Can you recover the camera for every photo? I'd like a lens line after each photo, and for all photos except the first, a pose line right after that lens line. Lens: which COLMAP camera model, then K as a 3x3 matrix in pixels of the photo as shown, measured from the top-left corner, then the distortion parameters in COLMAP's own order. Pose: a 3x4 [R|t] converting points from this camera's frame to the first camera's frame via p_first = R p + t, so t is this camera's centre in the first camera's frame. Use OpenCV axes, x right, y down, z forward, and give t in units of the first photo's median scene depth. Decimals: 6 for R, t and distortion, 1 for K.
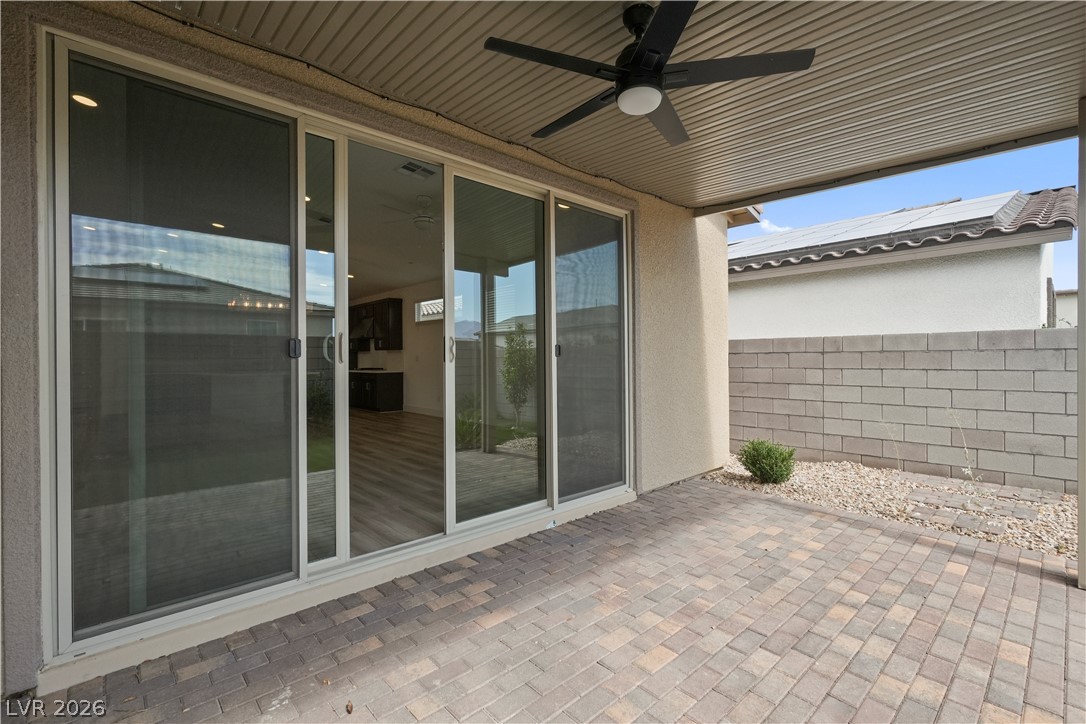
lens RADIAL K [[475.7, 0, 539.3], [0, 475.7, 358.3], [0, 0, 1]] dist [-0.006737, 0.000478]
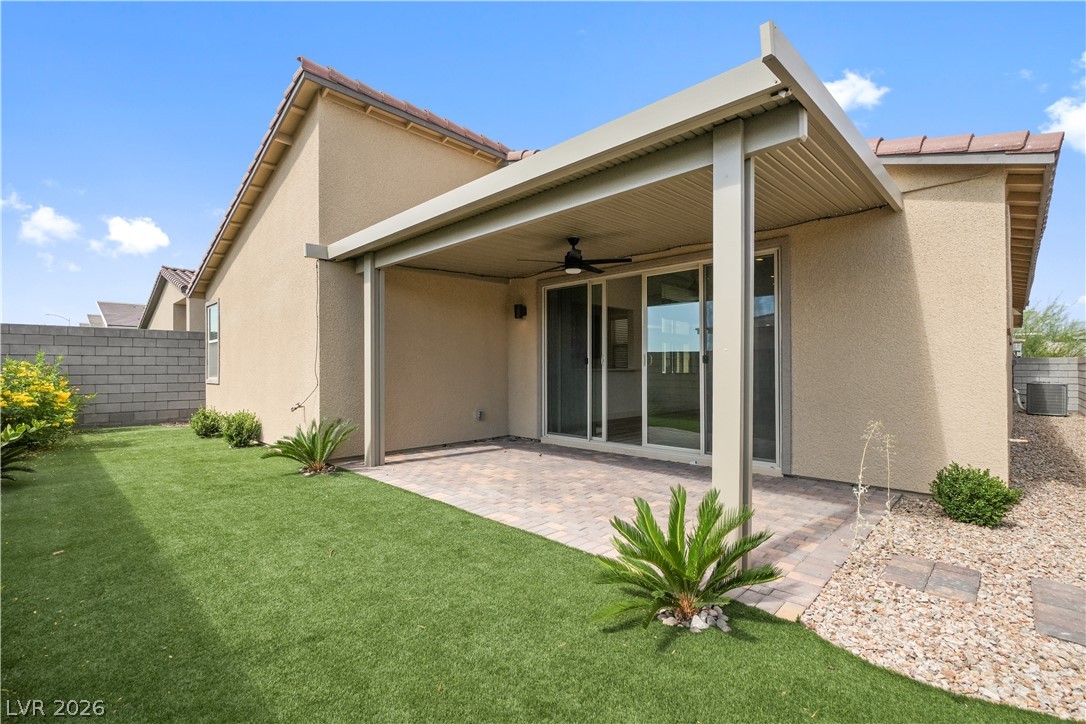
lens RADIAL K [[475.7, 0, 539.3], [0, 475.7, 358.3], [0, 0, 1]] dist [-0.006737, 0.000478]
pose [[0.053298, -0.024149, -0.998287, 1.856725], [0.004328, 0.999704, -0.023952, 0.020934], [0.998569, -0.003044, 0.053386, 0.413346]]
